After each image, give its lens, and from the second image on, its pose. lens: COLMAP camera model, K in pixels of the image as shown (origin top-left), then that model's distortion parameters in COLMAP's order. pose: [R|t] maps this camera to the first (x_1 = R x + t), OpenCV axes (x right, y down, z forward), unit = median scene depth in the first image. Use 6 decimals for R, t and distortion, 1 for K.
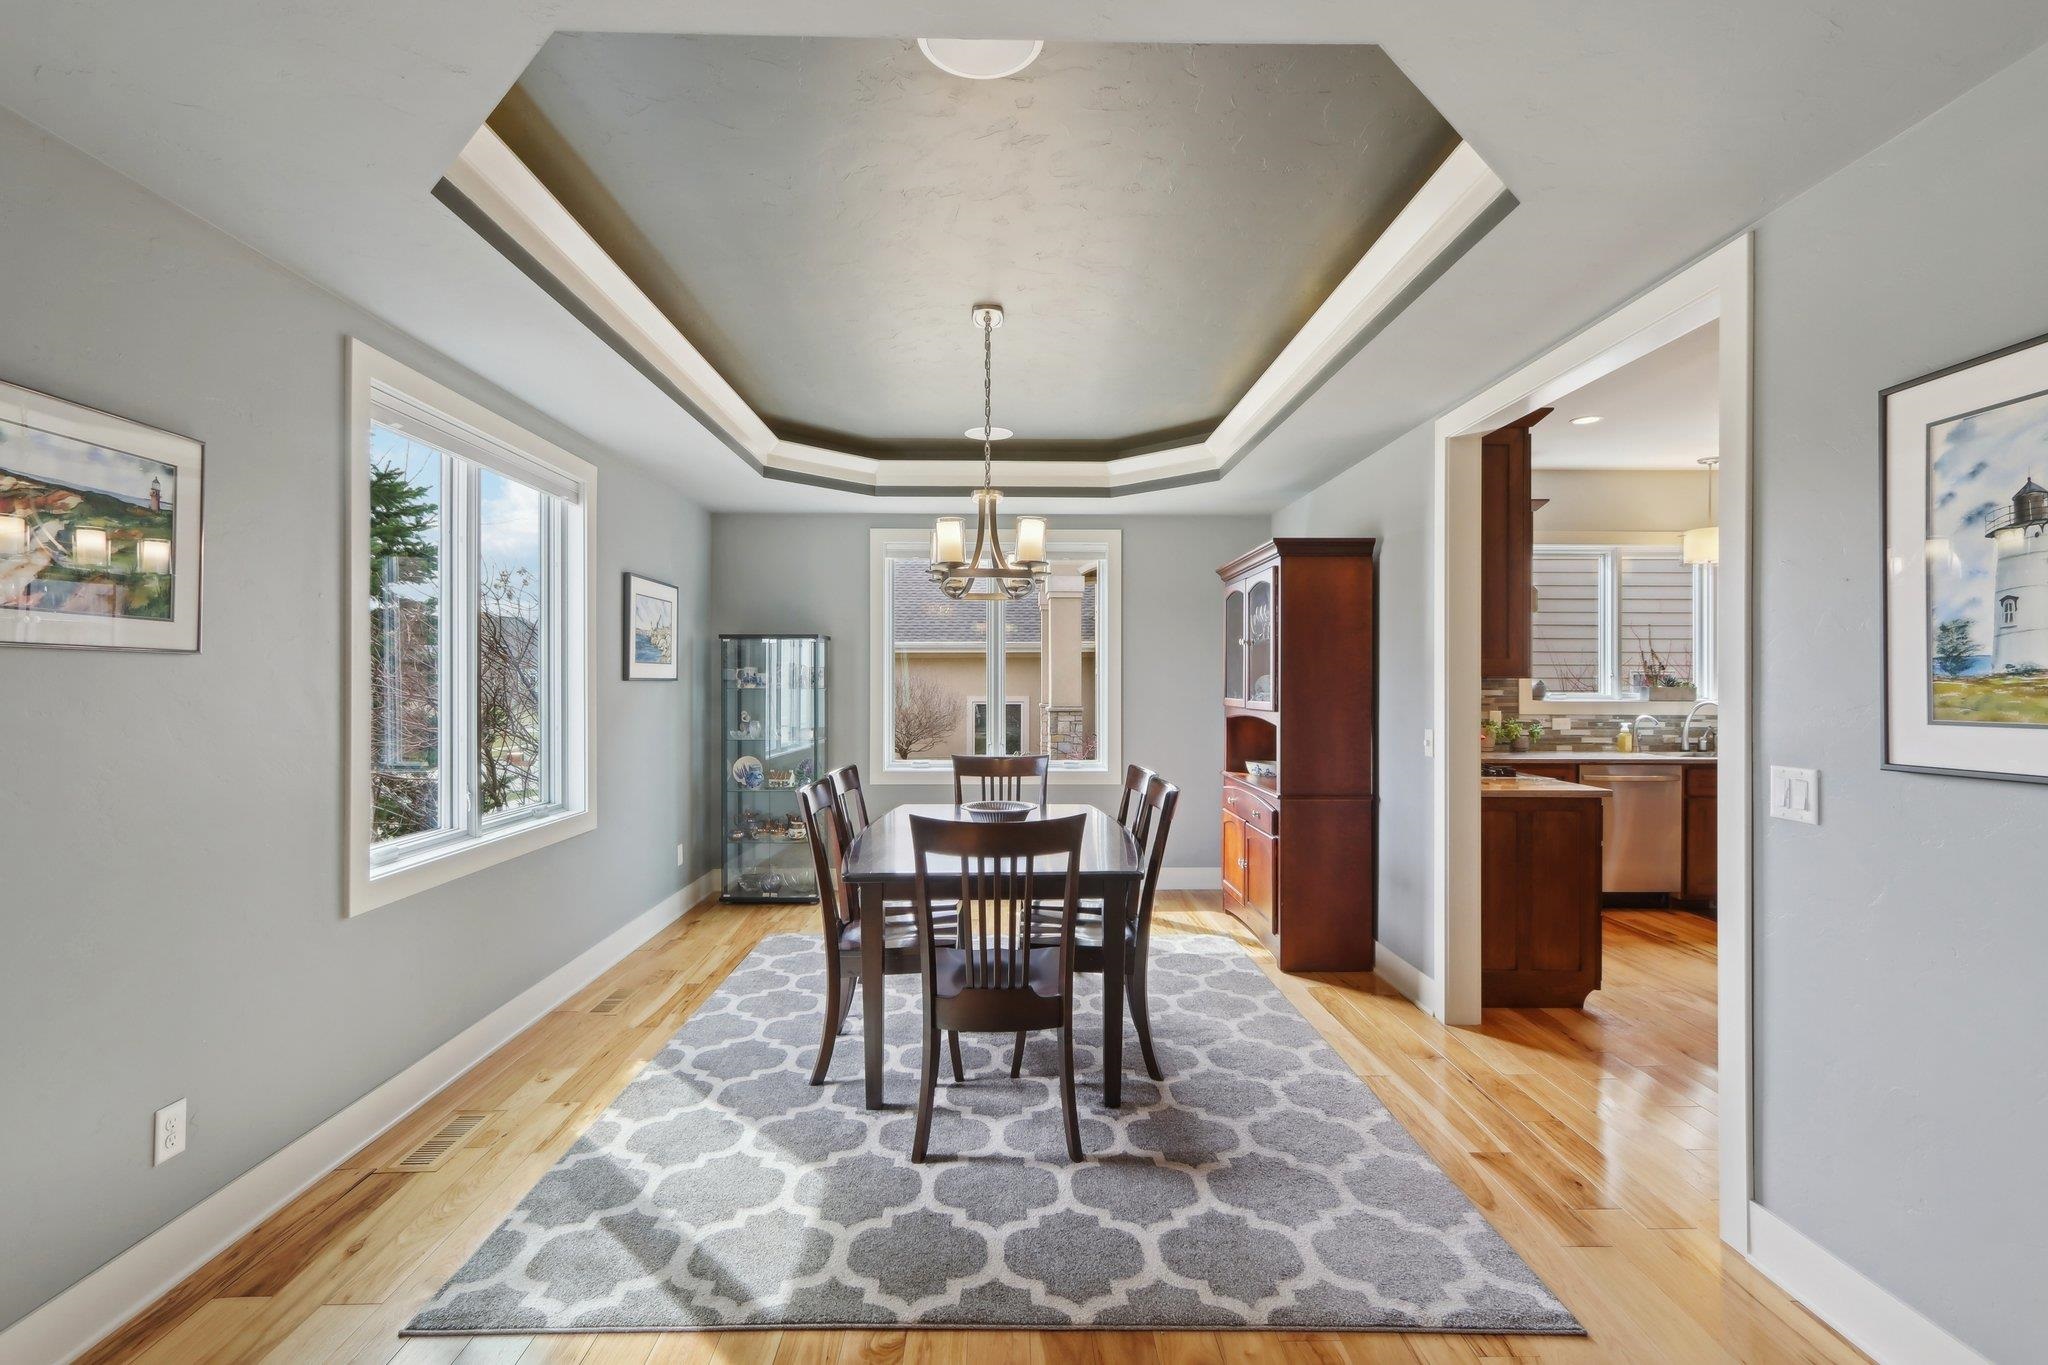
lens RADIAL K [[949.3, 0, 1001.5], [0, 949.3, 682.4], [0, 0, 1]] dist [-0.018205, 0.003444]
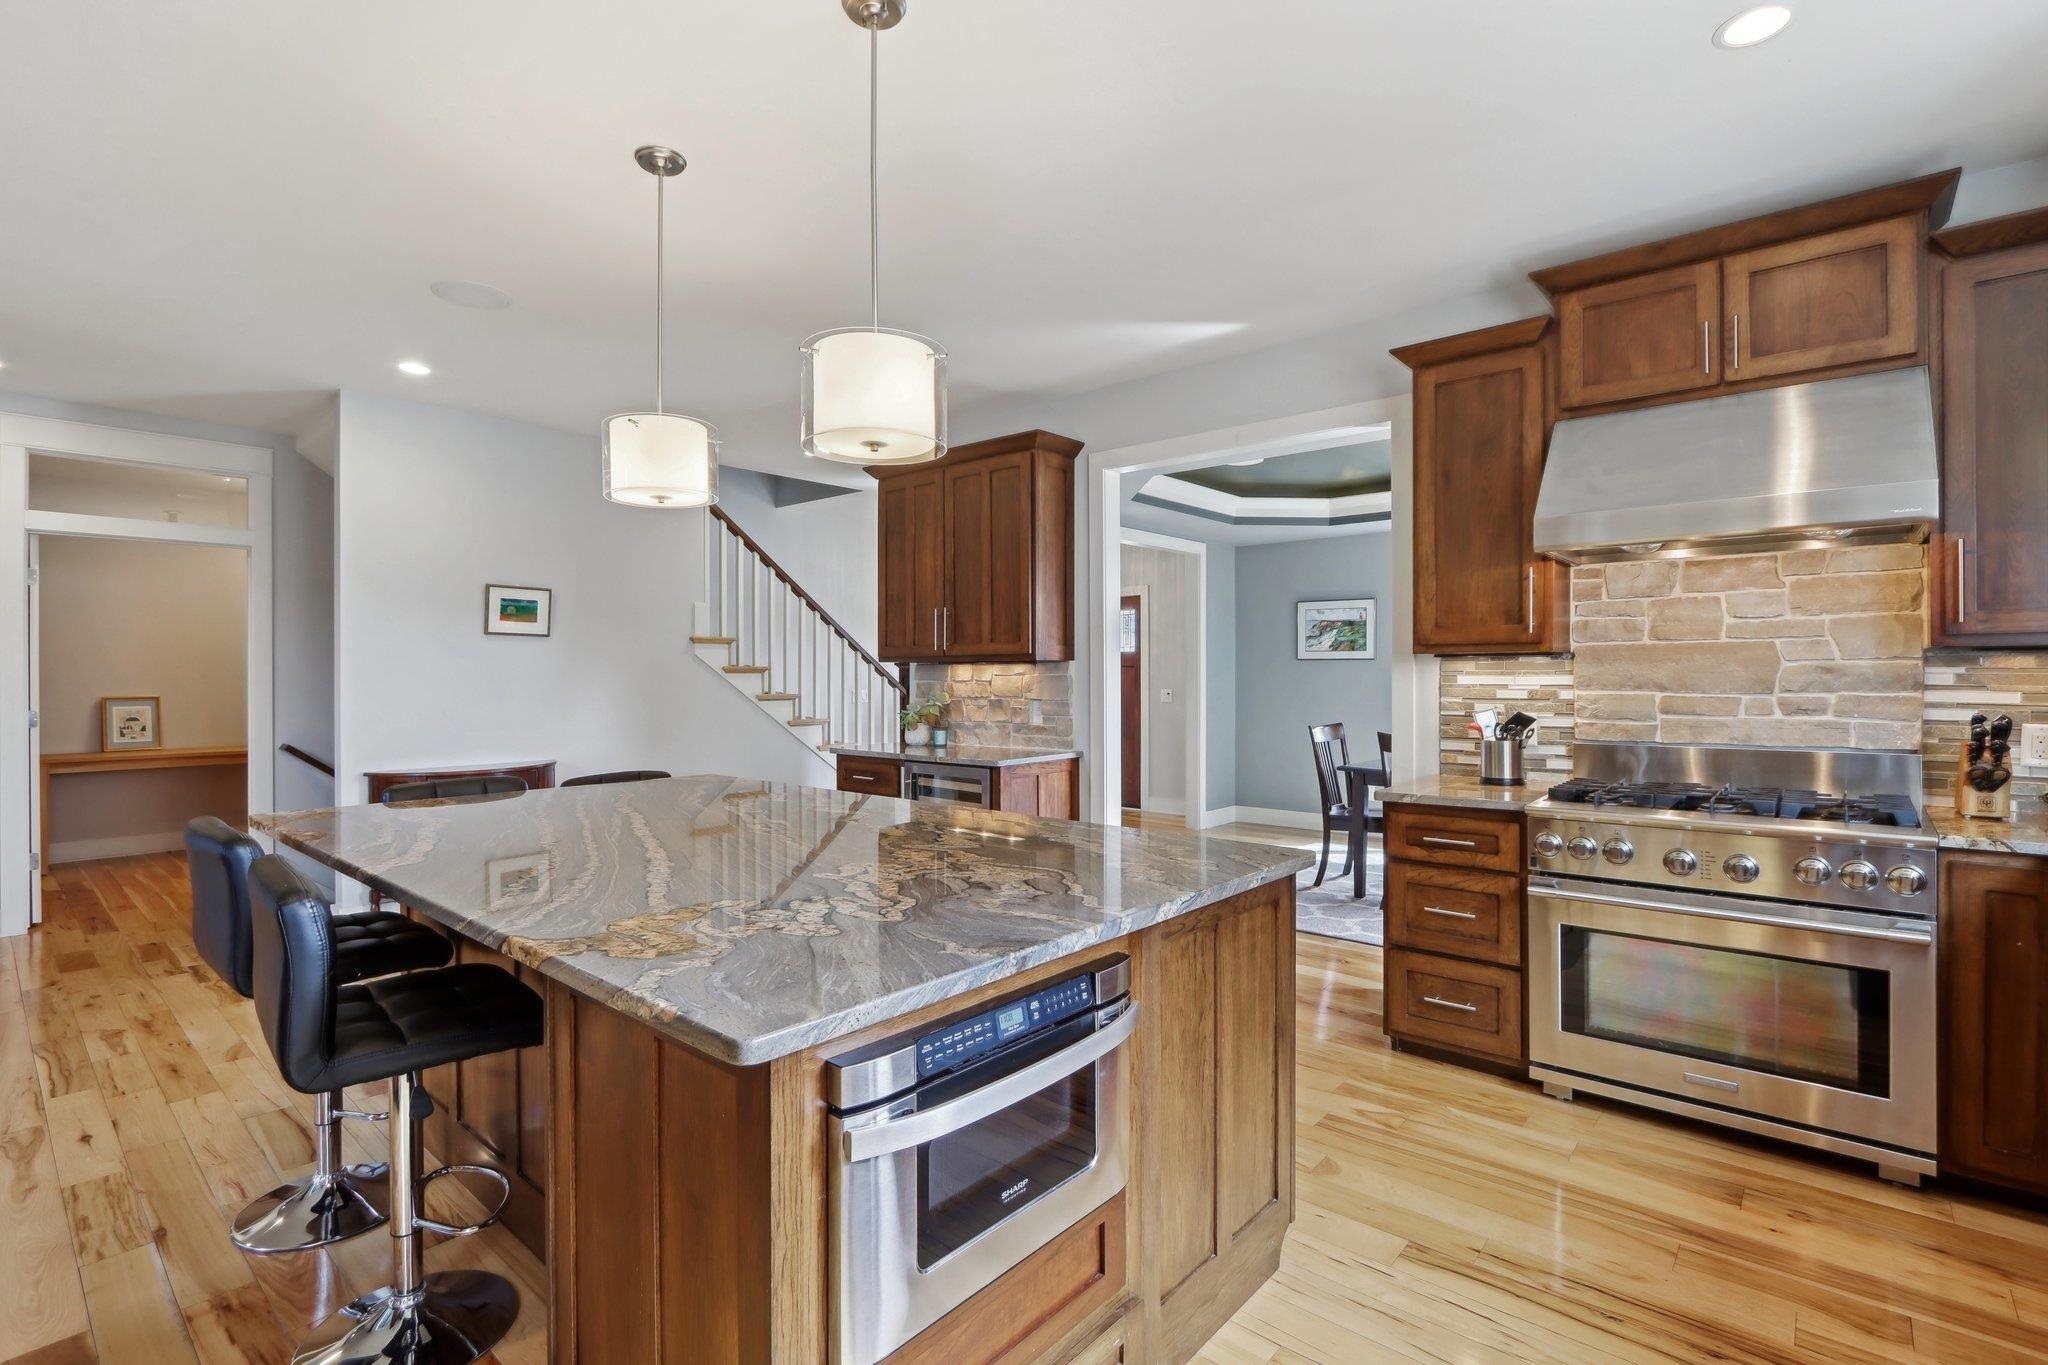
lens RADIAL K [[949.3, 0, 1039.2], [0, 949.3, 675.7], [0, 0, 1]] dist [-0.018205, 0.003444]
pose [[-0.649737, 0.002083, -0.760156, 0.949107], [0.001099, 0.999998, 0.001801, 0.007774], [0.760159, 0.000335, -0.649738, 0.849382]]
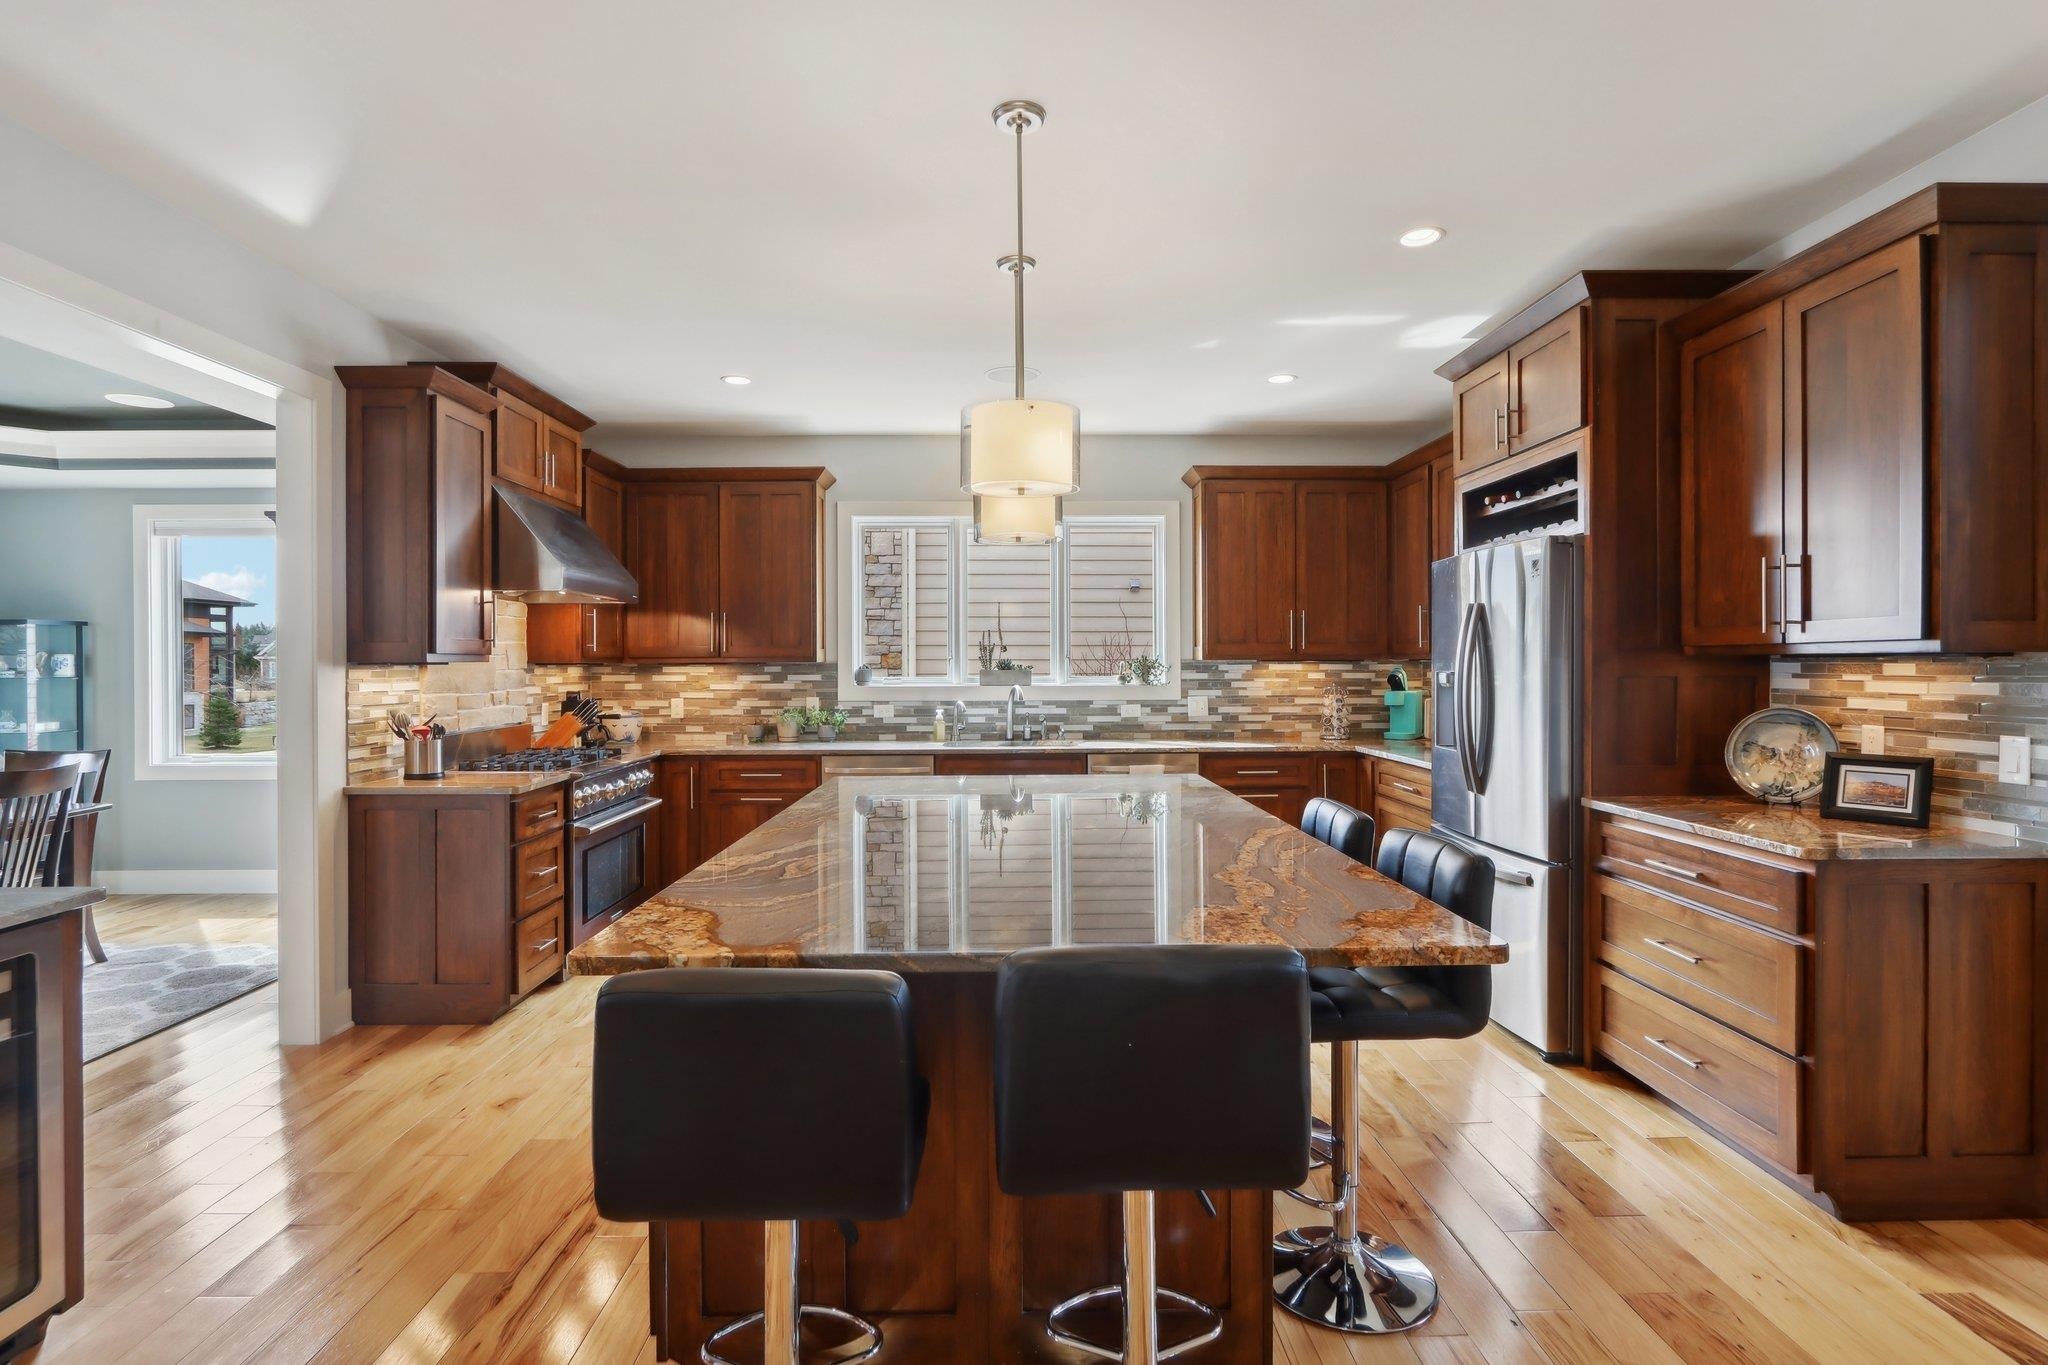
lens RADIAL K [[1006.2, 0, 1017.1], [0, 1006.2, 673.7], [0, 0, 1]] dist [-0.012589, 0.002711]
pose [[0.999932, -0.005778, 0.010155, 0.728988], [0.005690, 0.999946, 0.008644, -0.000231], [-0.010204, -0.008586, 0.999911, 0.013468]]
